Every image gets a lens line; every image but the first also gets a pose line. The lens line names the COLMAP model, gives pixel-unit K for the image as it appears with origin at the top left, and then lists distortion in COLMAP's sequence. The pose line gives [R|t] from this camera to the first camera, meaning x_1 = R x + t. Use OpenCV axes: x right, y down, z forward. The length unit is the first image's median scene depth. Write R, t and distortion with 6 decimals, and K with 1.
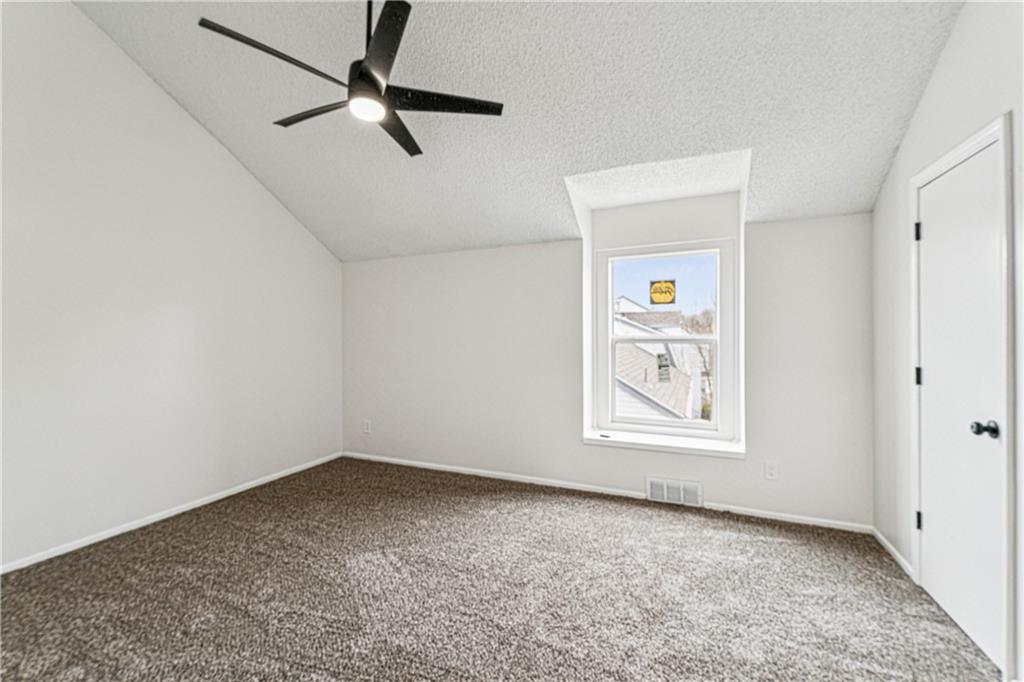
lens RADIAL K [[426.8, 0, 512.3], [0, 426.8, 332.5], [0, 0, 1]] dist [0.001233, 0.000008]
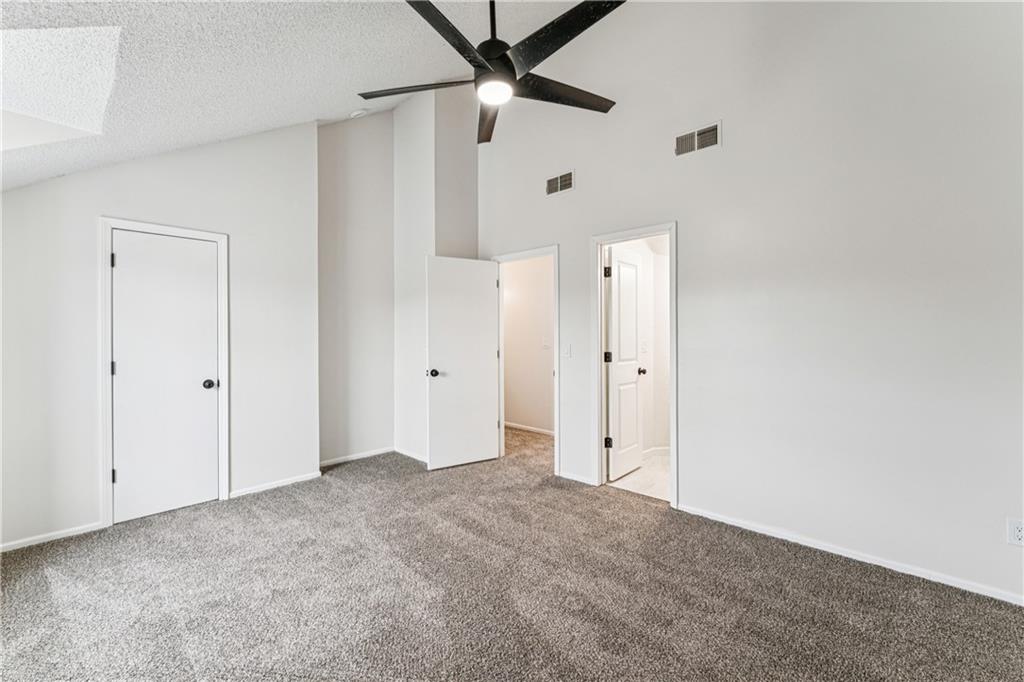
lens RADIAL K [[421.2, 0, 506.7], [0, 421.2, 338.5], [0, 0, 1]] dist [0.000127, 0.000045]
pose [[-0.934270, 0.007274, 0.356491, -0.522103], [0.007947, 0.999968, 0.000421, 0.014753], [-0.356477, 0.003227, -0.934299, 1.399286]]
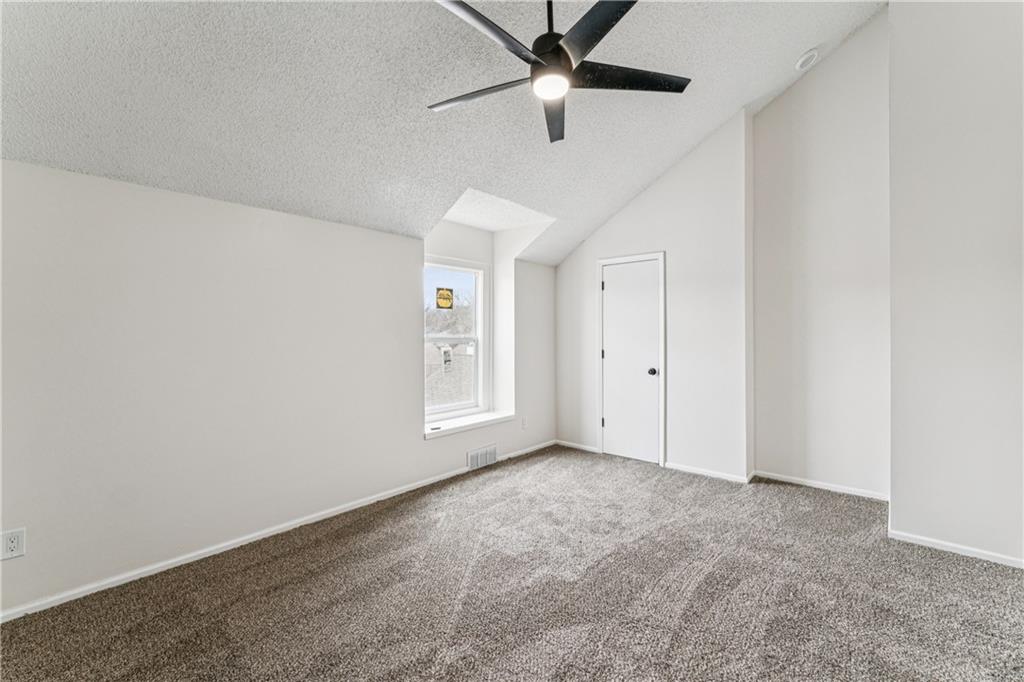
lens RADIAL K [[426.8, 0, 512.3], [0, 426.8, 332.5], [0, 0, 1]] dist [0.001233, 0.000008]
pose [[0.309946, 0.010581, 0.950695, -0.936518], [-0.004822, 0.999943, -0.009556, 0.013315], [-0.950742, -0.001623, 0.309979, 0.602704]]
